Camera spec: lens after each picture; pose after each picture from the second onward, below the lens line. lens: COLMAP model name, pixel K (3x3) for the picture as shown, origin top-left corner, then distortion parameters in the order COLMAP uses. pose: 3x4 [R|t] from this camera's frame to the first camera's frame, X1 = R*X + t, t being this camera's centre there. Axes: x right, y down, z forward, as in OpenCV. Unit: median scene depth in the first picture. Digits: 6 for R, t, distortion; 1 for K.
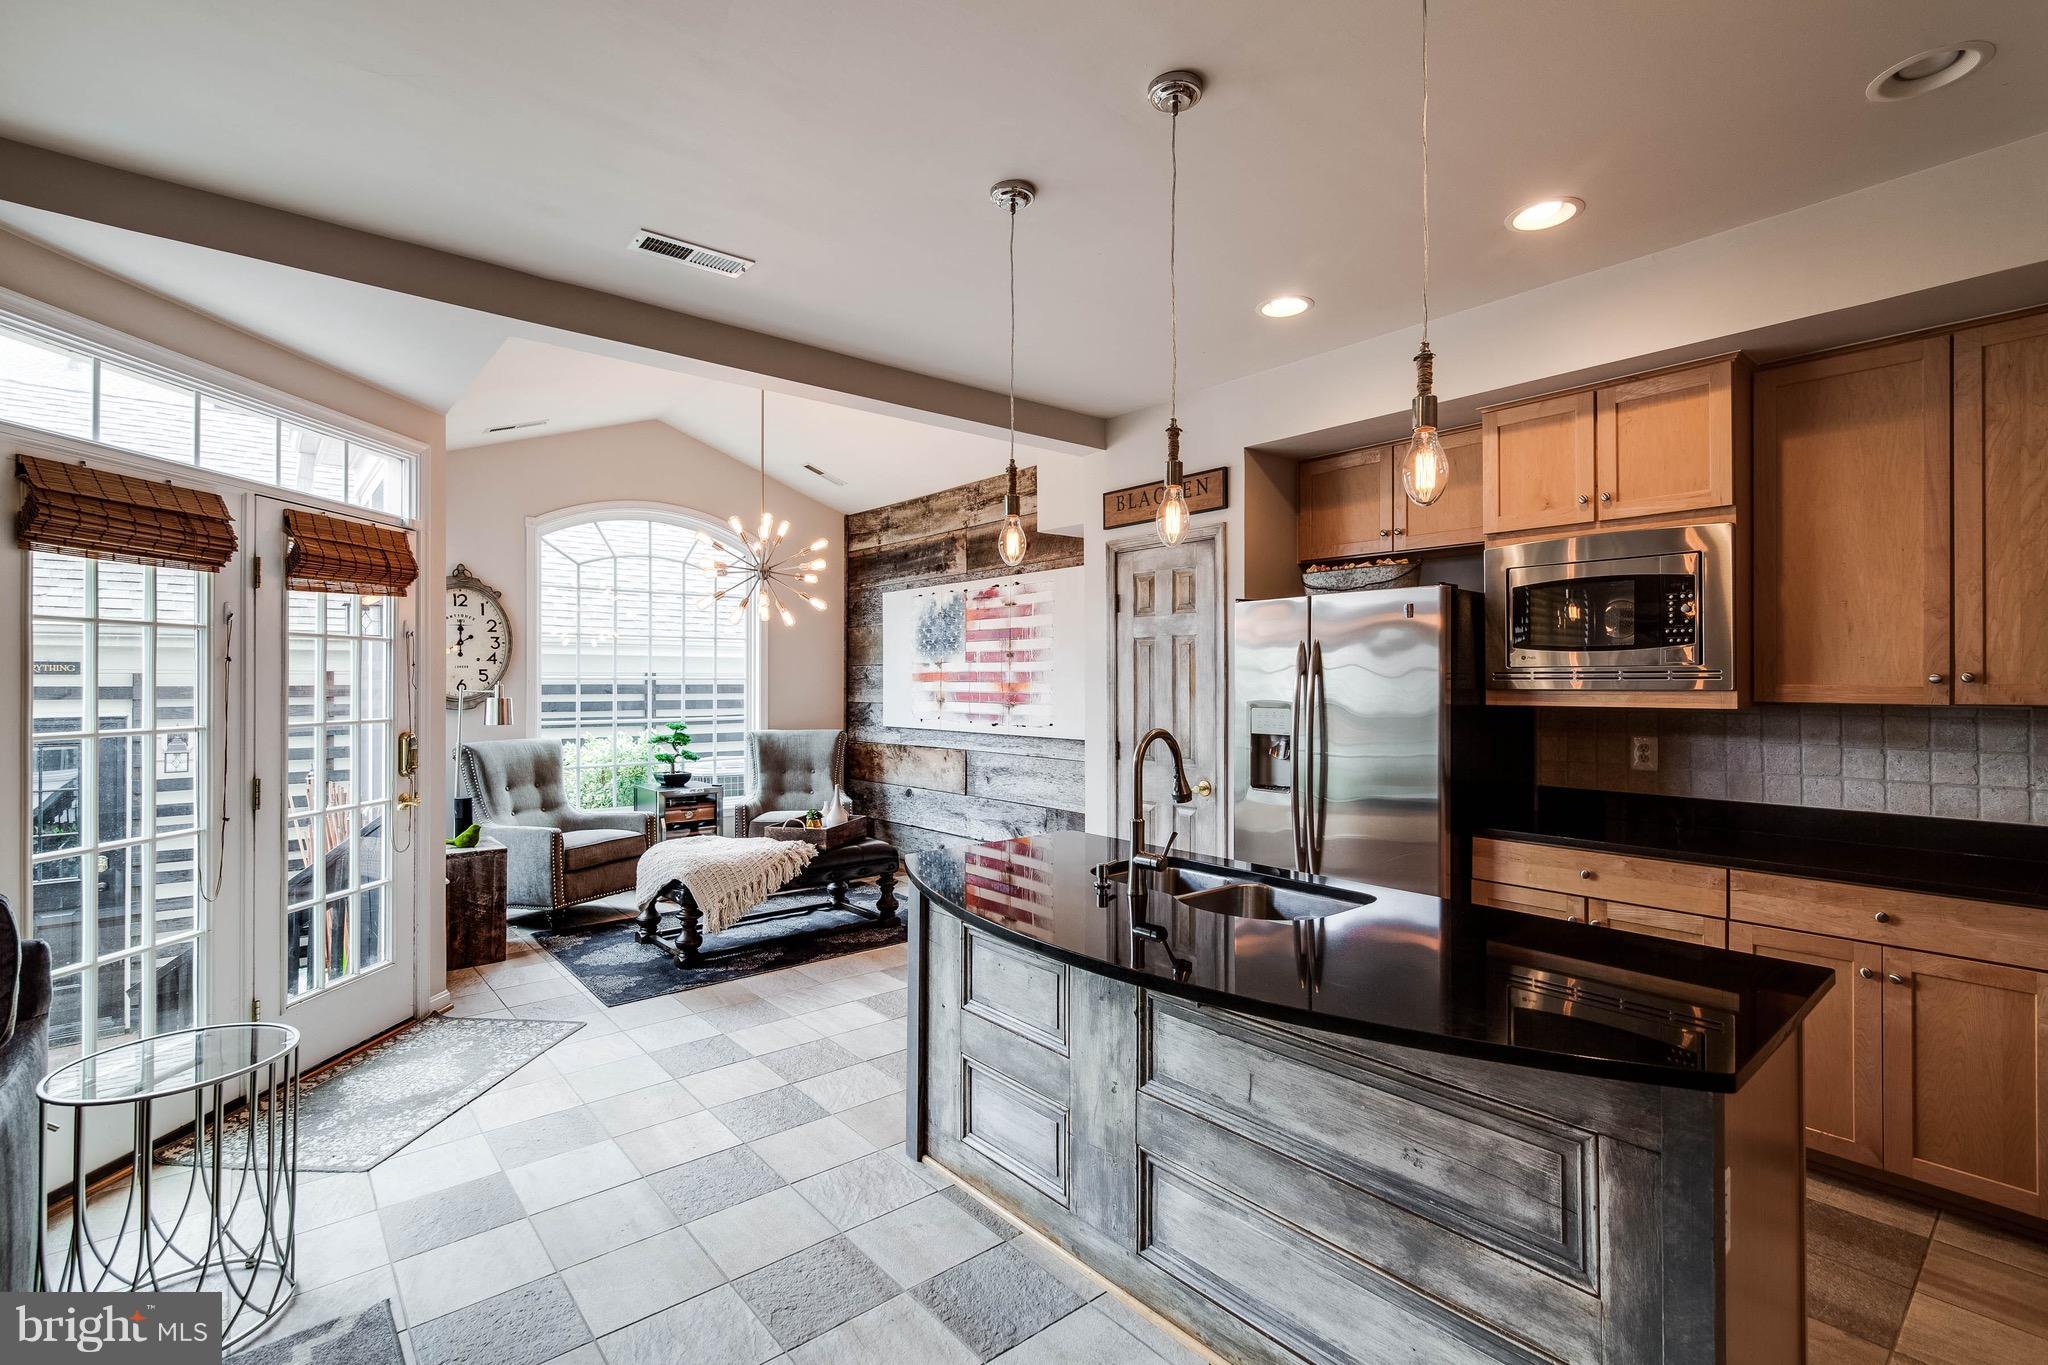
lens RADIAL K [[944.3, 0, 1036.8], [0, 944.3, 678.6], [0, 0, 1]] dist [-0.015993, 0.001070]
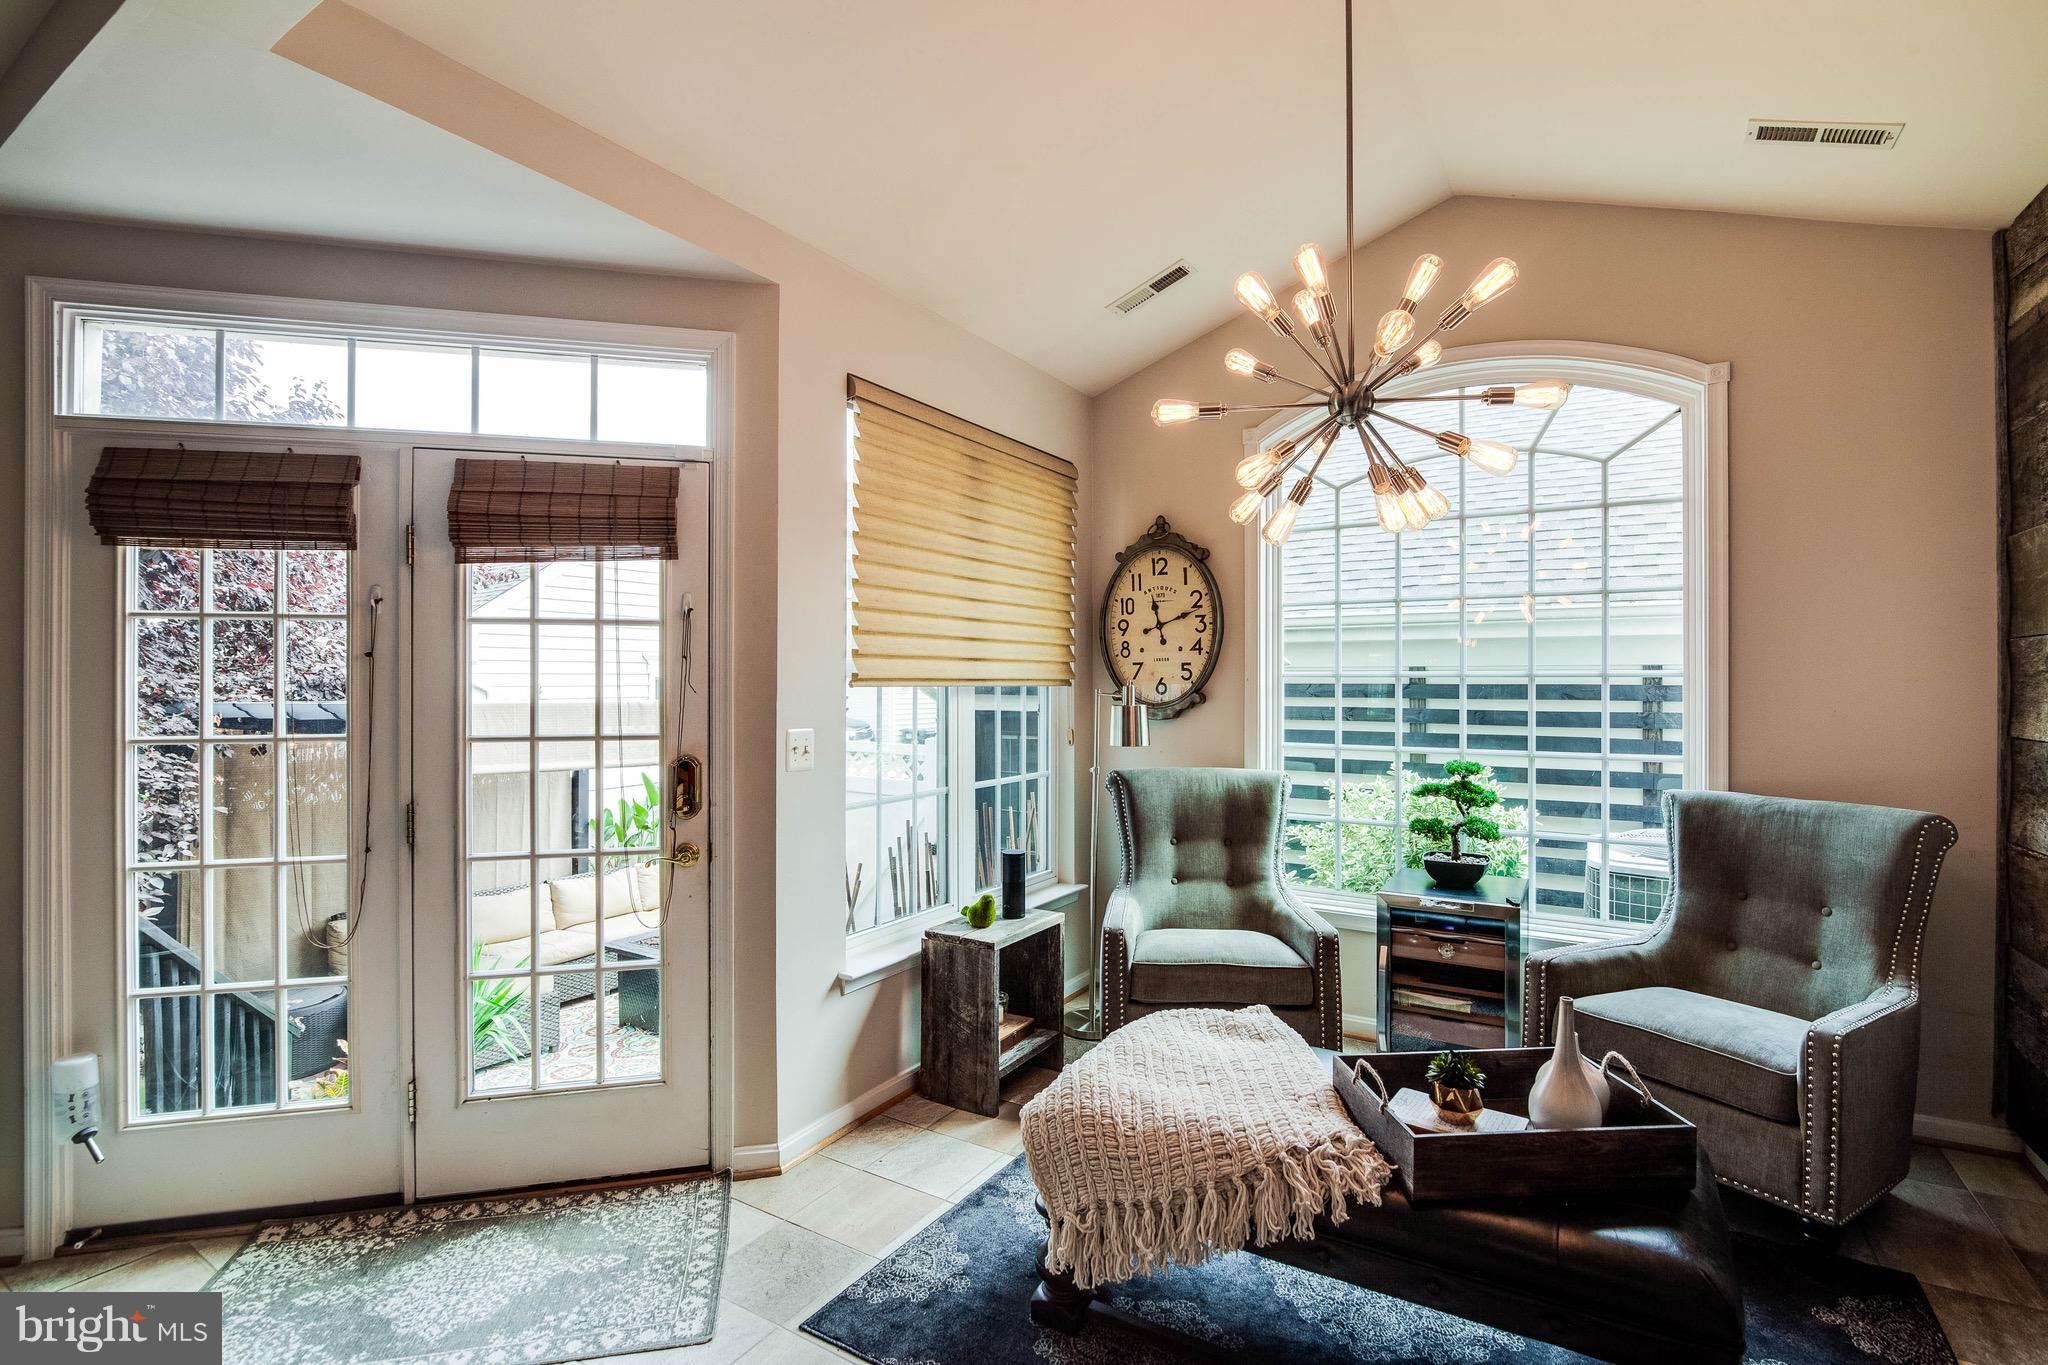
lens RADIAL K [[944.3, 0, 986.3], [0, 944.3, 682.3], [0, 0, 1]] dist [-0.015993, 0.001070]
pose [[0.287755, 0.003010, -0.957699, 0.038314], [0.003771, 0.999984, 0.004276, 0.000621], [0.957697, -0.004842, 0.287739, 0.655162]]
